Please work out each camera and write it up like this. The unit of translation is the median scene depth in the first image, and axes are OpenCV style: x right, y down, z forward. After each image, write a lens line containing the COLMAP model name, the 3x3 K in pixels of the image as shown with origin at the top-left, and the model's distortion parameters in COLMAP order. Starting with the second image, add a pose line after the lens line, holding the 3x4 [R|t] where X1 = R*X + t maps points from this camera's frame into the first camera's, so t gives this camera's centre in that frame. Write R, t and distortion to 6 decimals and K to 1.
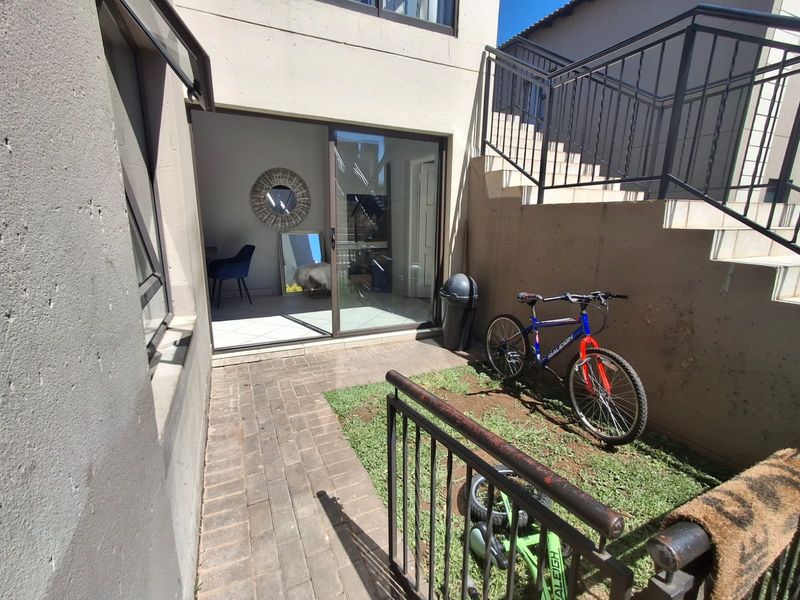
lens RADIAL K [[374.7, 0, 394.4], [0, 374.7, 301.3], [0, 0, 1]] dist [0.001543, 0.000277]
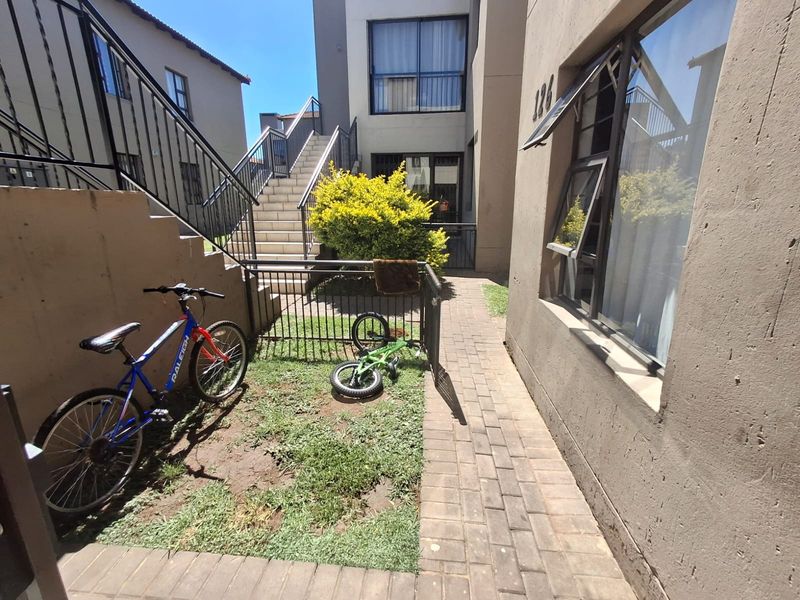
lens RADIAL K [[374.7, 0, 394.4], [0, 374.7, 301.3], [0, 0, 1]] dist [0.001543, 0.000277]
pose [[-0.872112, -0.141110, 0.468518, -0.368090], [0.095140, 0.890336, 0.445252, -0.325234], [-0.479968, 0.432885, -0.763048, 1.318295]]
